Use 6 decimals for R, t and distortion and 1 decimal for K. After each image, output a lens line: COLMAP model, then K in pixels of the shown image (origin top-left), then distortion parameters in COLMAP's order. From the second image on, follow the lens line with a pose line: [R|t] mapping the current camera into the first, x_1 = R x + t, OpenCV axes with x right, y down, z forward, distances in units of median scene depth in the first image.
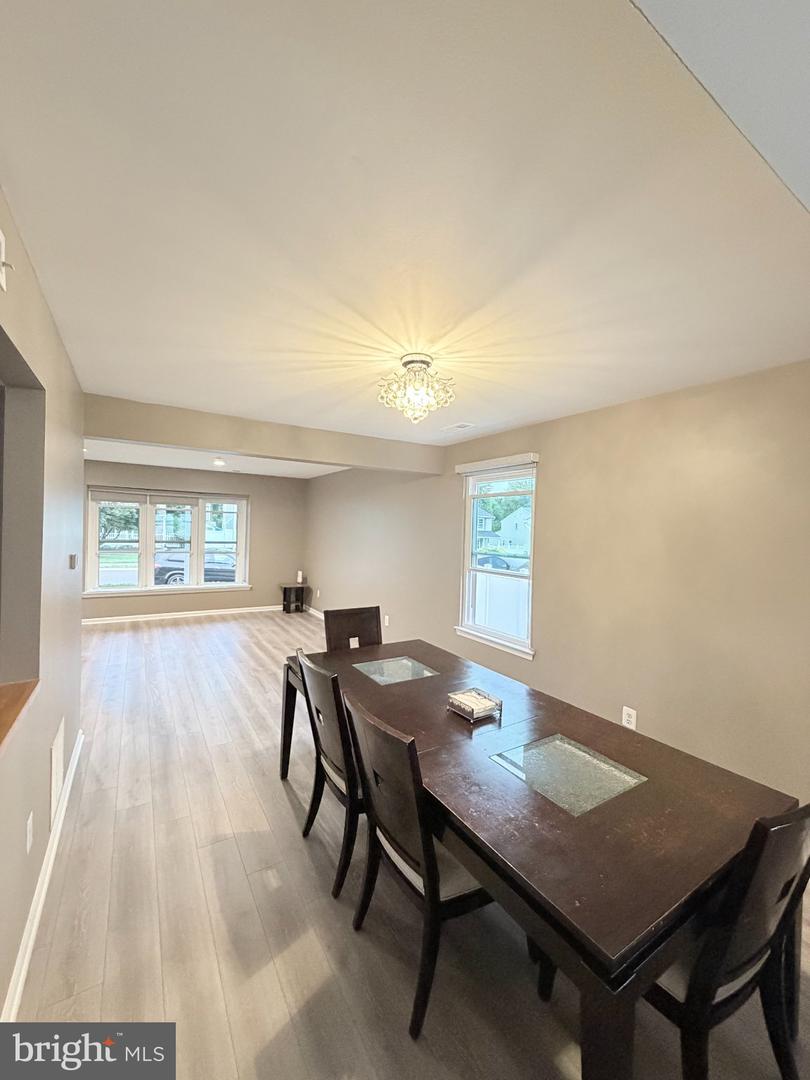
lens RADIAL K [[433.4, 0, 402.5], [0, 433.4, 538.4], [0, 0, 1]] dist [-0.001125, -0.000289]
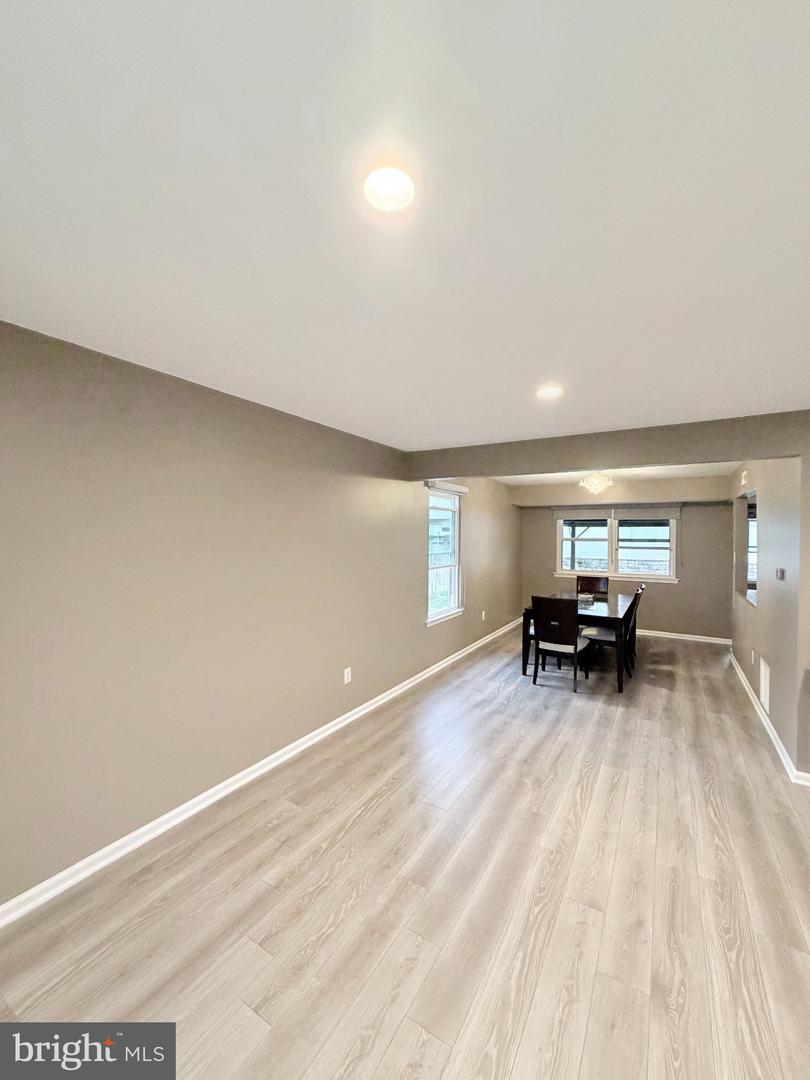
lens RADIAL K [[433.4, 0, 402.5], [0, 433.4, 538.4], [0, 0, 1]] dist [-0.001125, -0.000289]
pose [[-0.452765, -0.044773, 0.890505, -0.898672], [-0.001213, 0.998768, 0.049599, -0.074724], [-0.891629, 0.021376, -0.452261, 1.661613]]
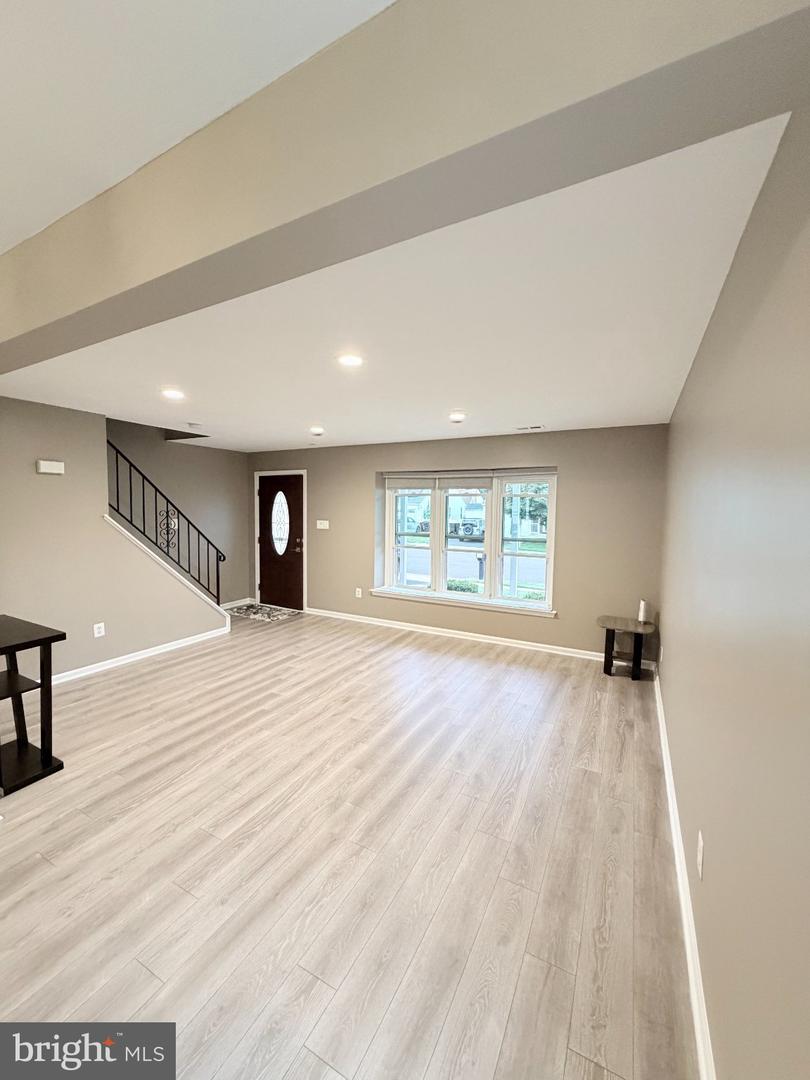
lens RADIAL K [[440.2, 0, 405.0], [0, 440.2, 540.0], [0, 0, 1]] dist [0.022419, -0.000066]
pose [[0.511683, 0.038195, -0.858325, 0.149815], [-0.017604, 0.999268, 0.033973, -0.022667], [0.858994, -0.002273, 0.511981, 0.935336]]
